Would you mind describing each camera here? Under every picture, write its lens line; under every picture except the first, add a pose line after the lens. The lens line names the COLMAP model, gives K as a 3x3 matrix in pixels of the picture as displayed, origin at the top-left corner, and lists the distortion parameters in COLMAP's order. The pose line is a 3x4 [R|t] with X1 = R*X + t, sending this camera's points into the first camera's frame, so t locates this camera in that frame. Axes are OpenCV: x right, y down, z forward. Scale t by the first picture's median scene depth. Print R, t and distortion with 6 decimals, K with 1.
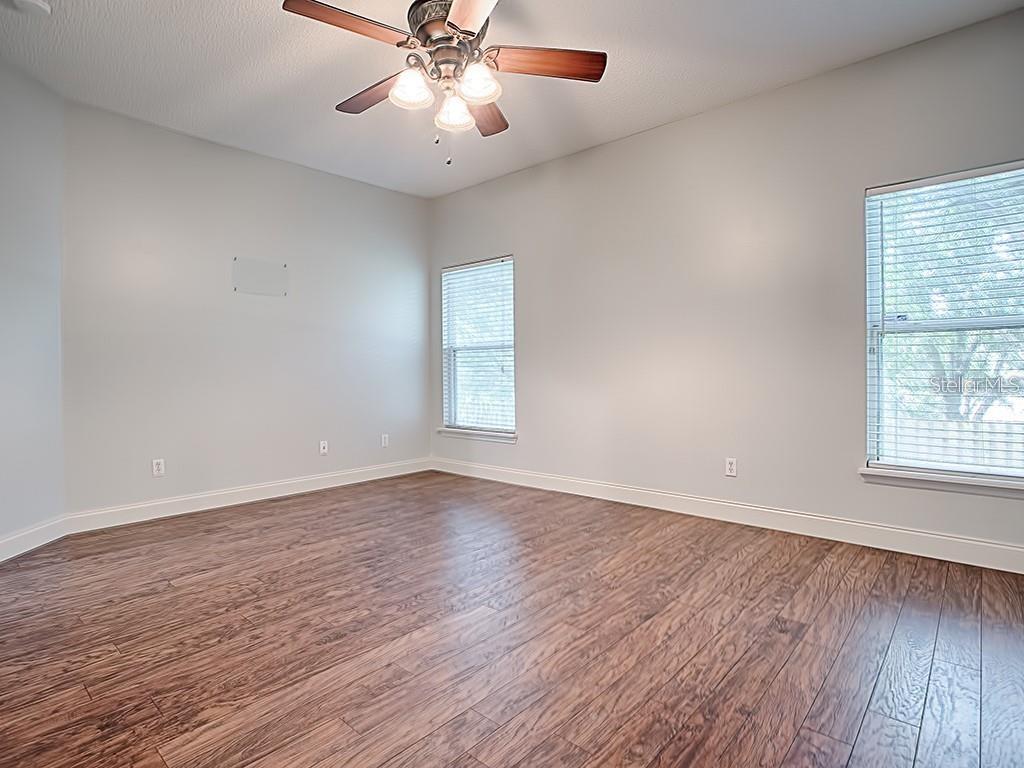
lens RADIAL K [[534.1, 0, 512.2], [0, 534.1, 382.0], [0, 0, 1]] dist [-0.032562, 0.005437]
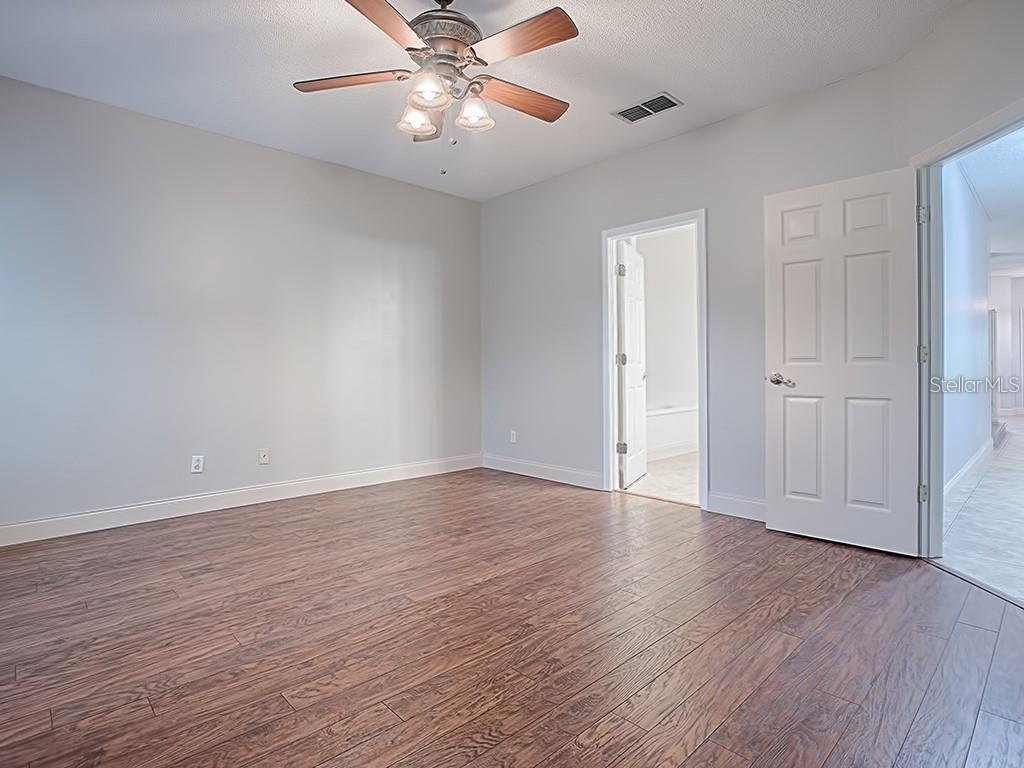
lens RADIAL K [[534.1, 0, 512.1], [0, 534.1, 377.7], [0, 0, 1]] dist [-0.032562, 0.005437]
pose [[-0.996114, 0.012738, 0.087150, -0.344991], [0.016122, 0.999139, 0.038240, -0.047022], [-0.086588, 0.039496, -0.995461, 2.054363]]
